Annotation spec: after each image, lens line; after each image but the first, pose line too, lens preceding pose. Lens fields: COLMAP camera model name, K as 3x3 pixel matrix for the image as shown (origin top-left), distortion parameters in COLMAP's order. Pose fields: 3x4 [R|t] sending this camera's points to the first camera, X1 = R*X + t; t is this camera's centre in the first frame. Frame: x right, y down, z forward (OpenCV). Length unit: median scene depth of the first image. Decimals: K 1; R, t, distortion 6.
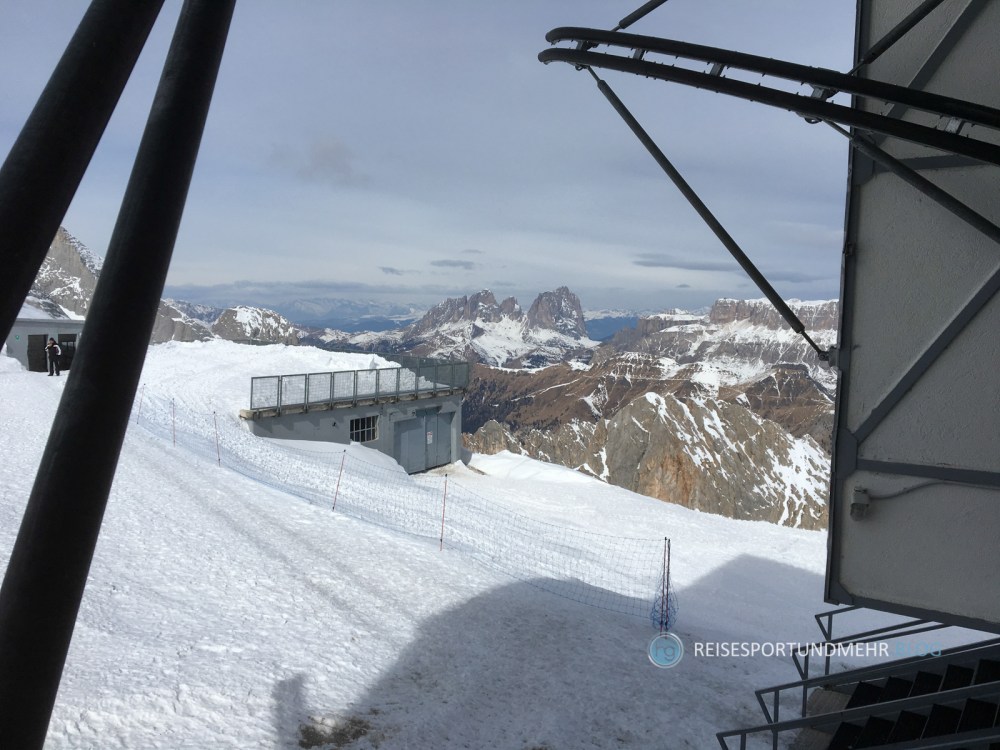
lens RADIAL K [[826.9, 0, 500.0], [0, 826.9, 375.0], [0, 0, 1]] dist [0.079847, -0.123356]
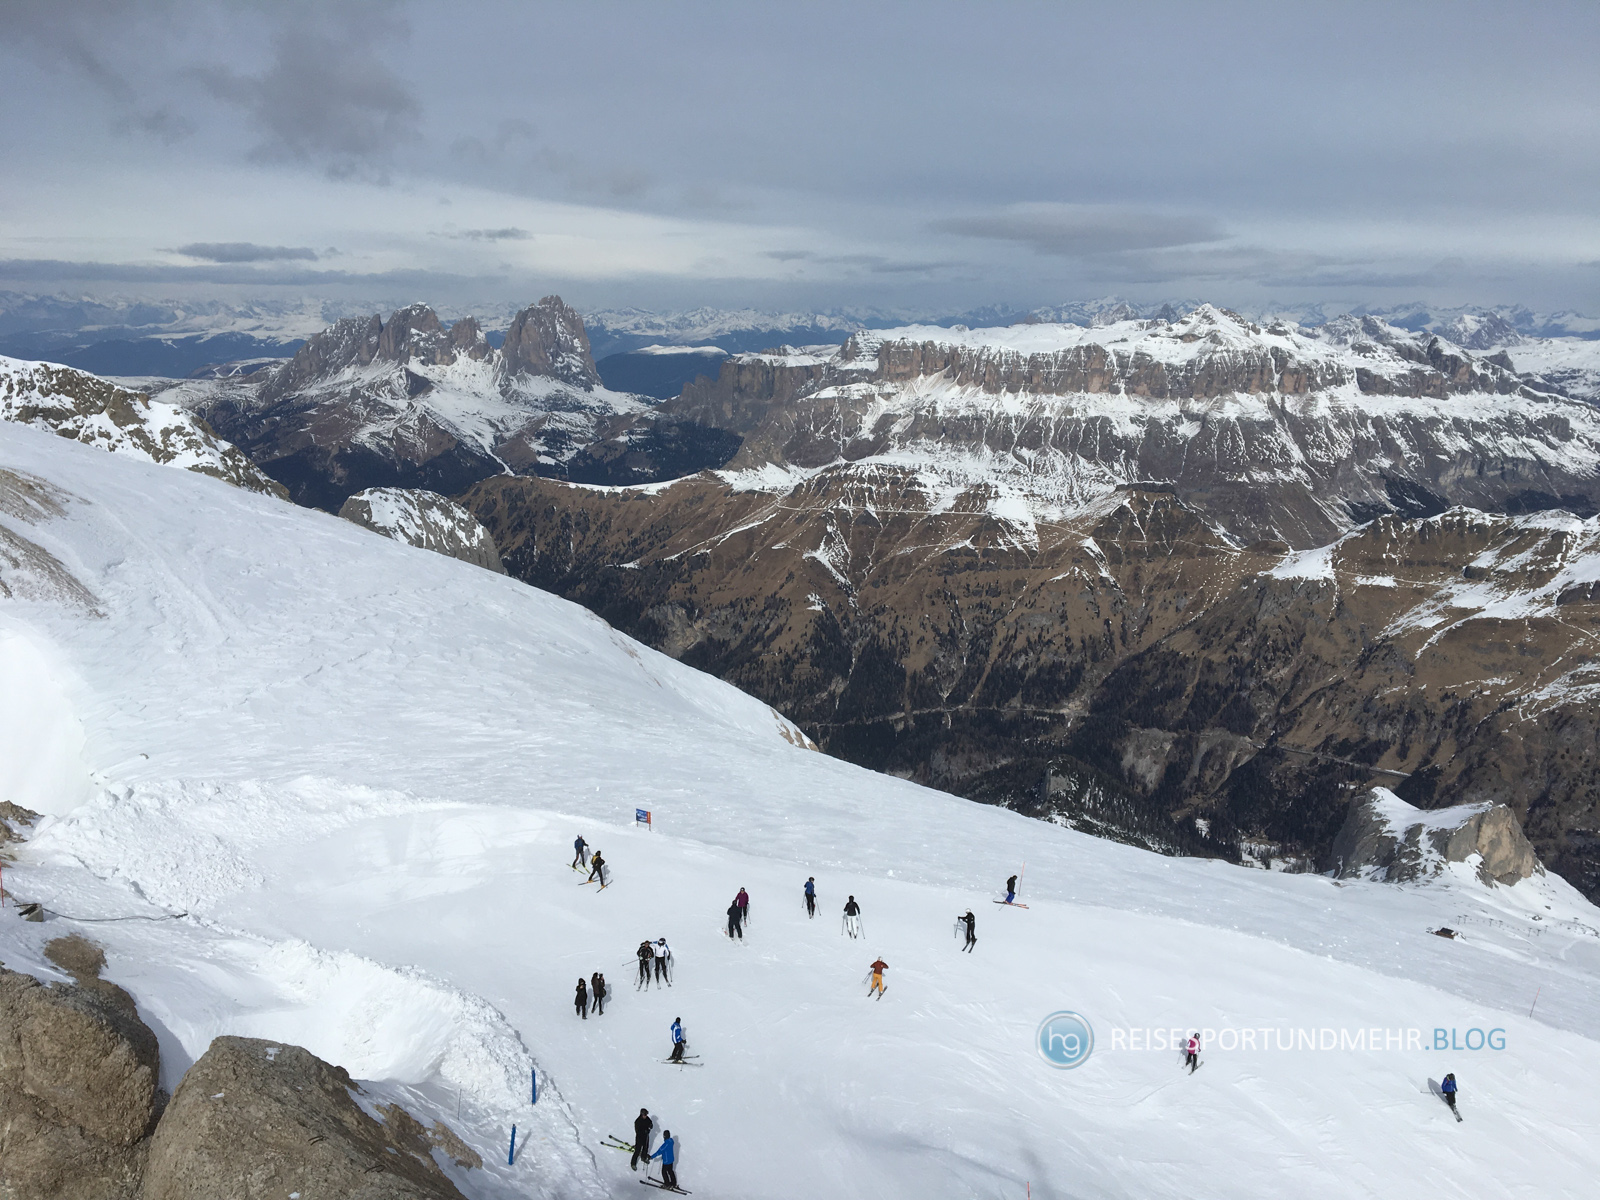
lens RADIAL K [[1323.5, 0, 800.0], [0, 1323.5, 600.0], [0, 0, 1]] dist [0.096643, -0.117366]
pose [[0.941267, -0.082856, 0.327339, -0.138337], [0.035183, 0.988216, 0.148968, -0.051113], [-0.335825, -0.128701, 0.933090, 0.091402]]
